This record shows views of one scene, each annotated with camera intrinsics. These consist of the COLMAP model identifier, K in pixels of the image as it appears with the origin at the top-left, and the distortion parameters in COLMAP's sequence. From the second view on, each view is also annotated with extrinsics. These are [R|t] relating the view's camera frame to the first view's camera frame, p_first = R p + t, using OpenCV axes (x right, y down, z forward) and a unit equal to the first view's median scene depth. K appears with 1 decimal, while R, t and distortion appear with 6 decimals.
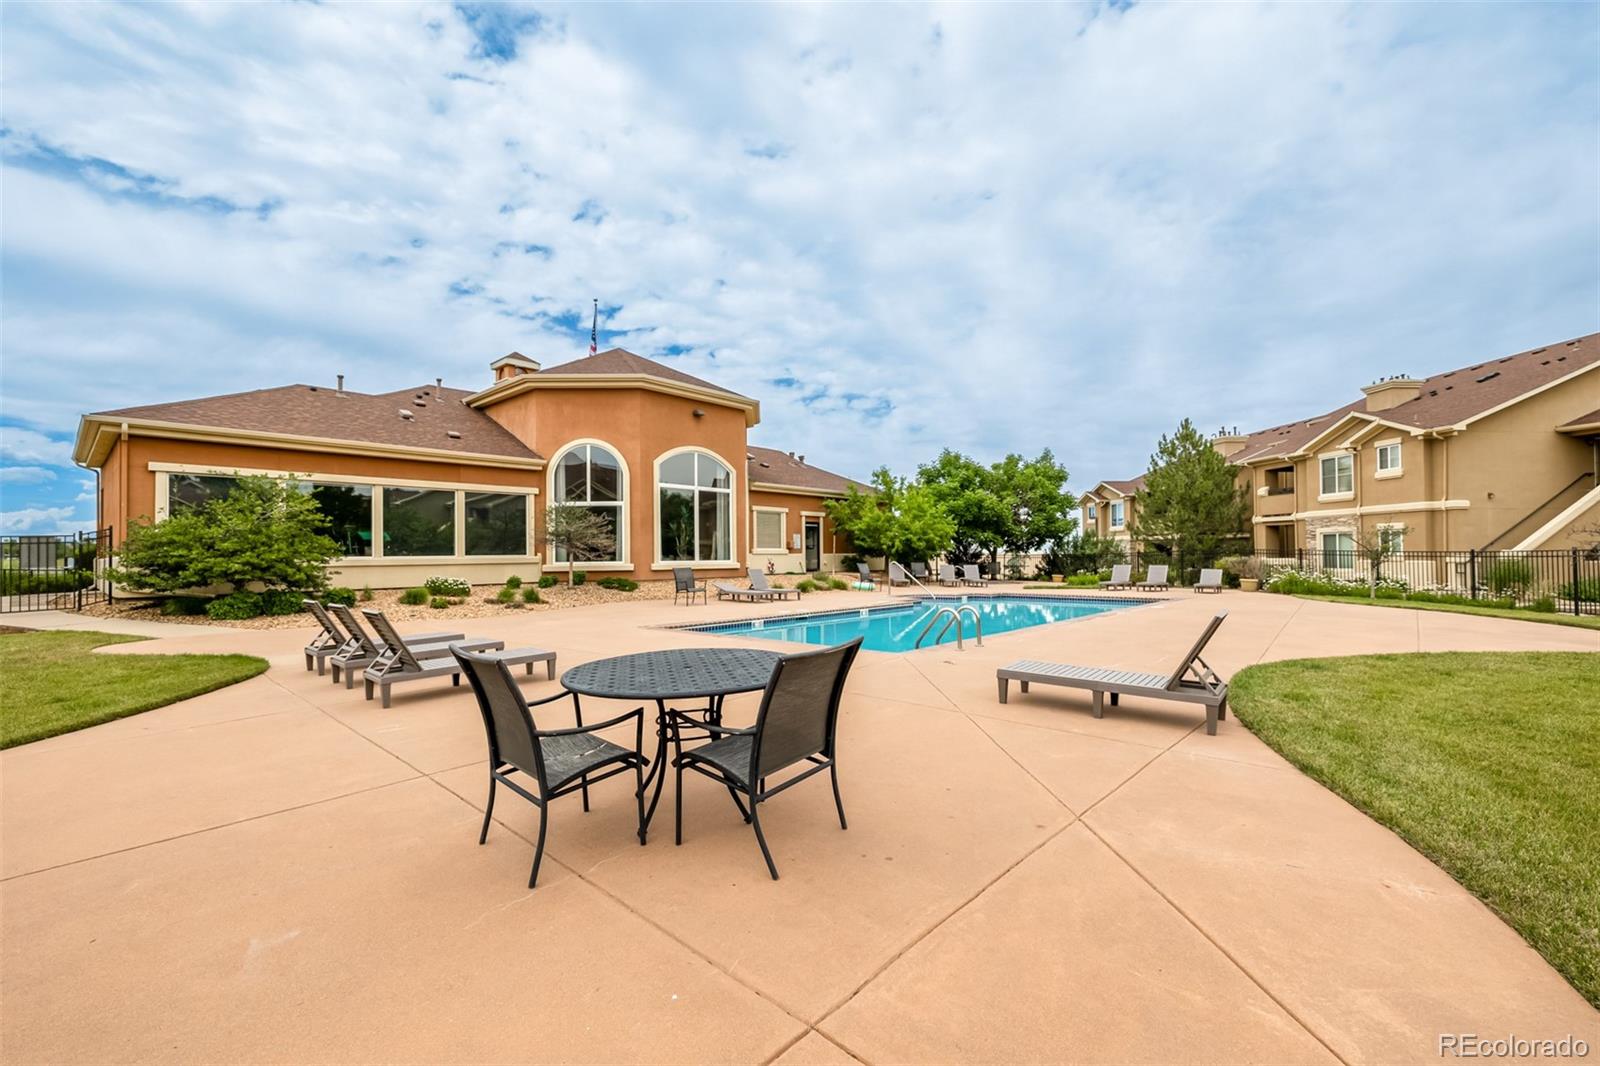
lens RADIAL K [[671.0, 0, 801.9], [0, 671.0, 568.3], [0, 0, 1]] dist [0.001138, 0.000137]
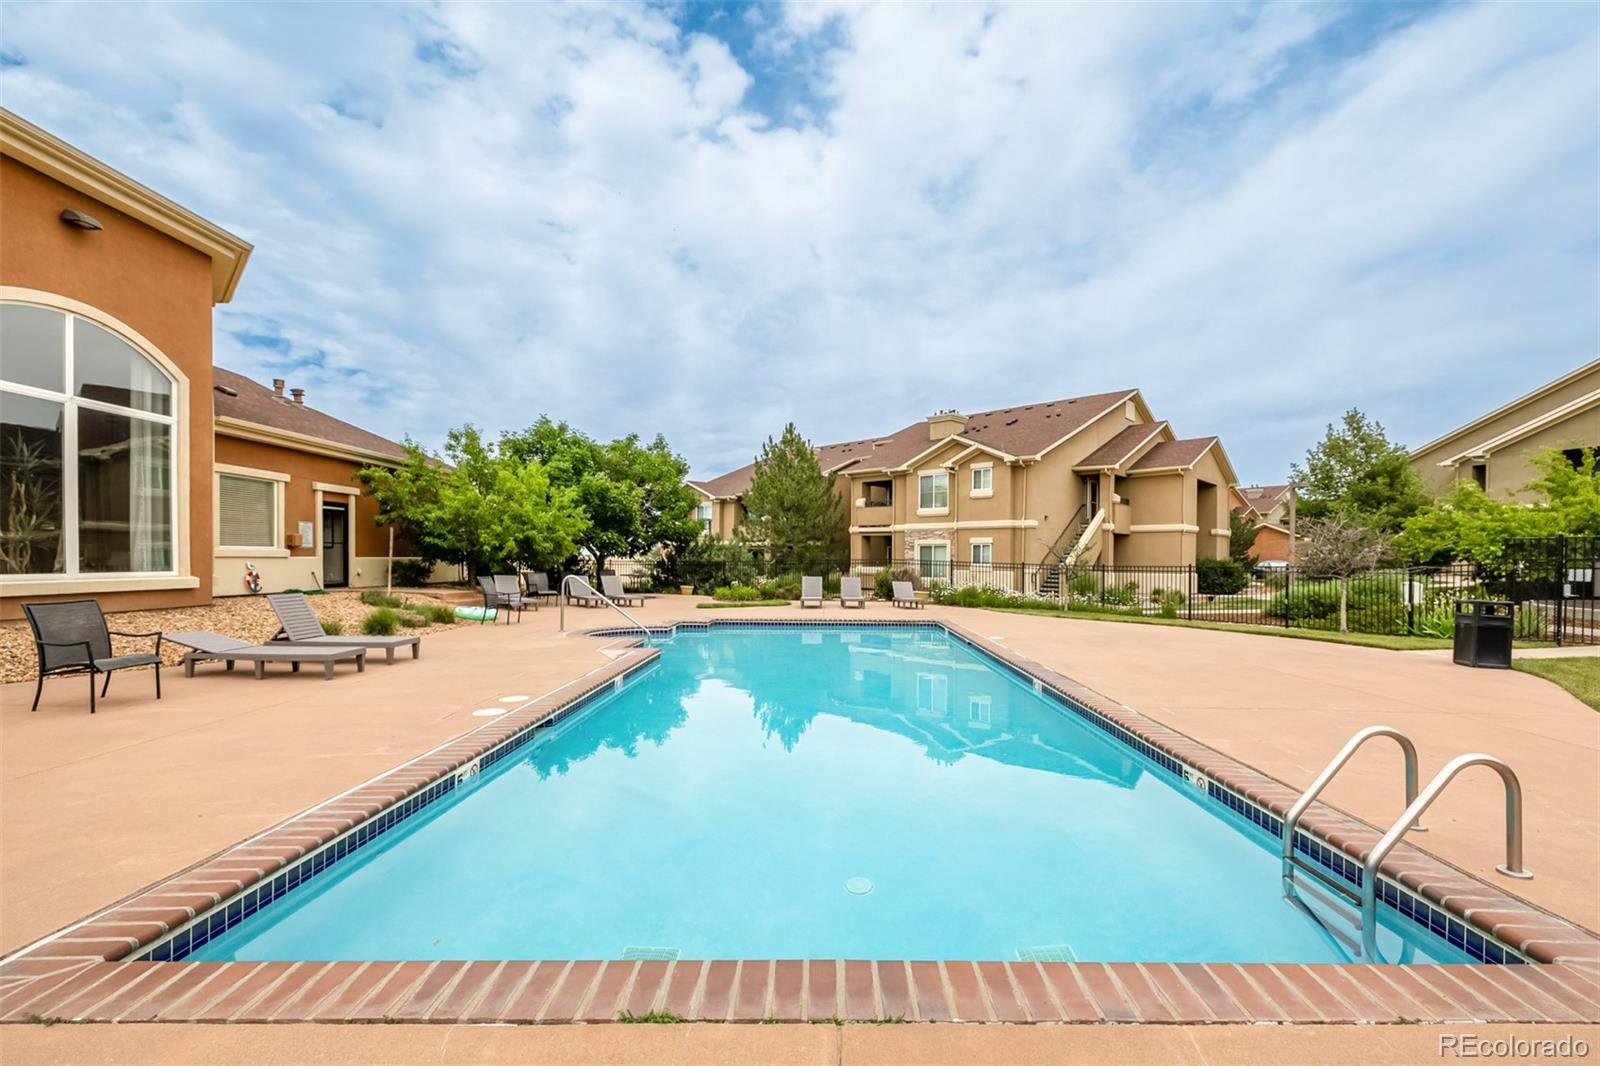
lens RADIAL K [[671.0, 0, 801.9], [0, 671.0, 568.3], [0, 0, 1]] dist [0.001138, 0.000137]
pose [[0.738623, 0.001740, 0.674116, -0.087726], [-0.000406, 0.999998, -0.002137, -0.011839], [-0.674119, 0.001305, 0.738622, 0.328383]]
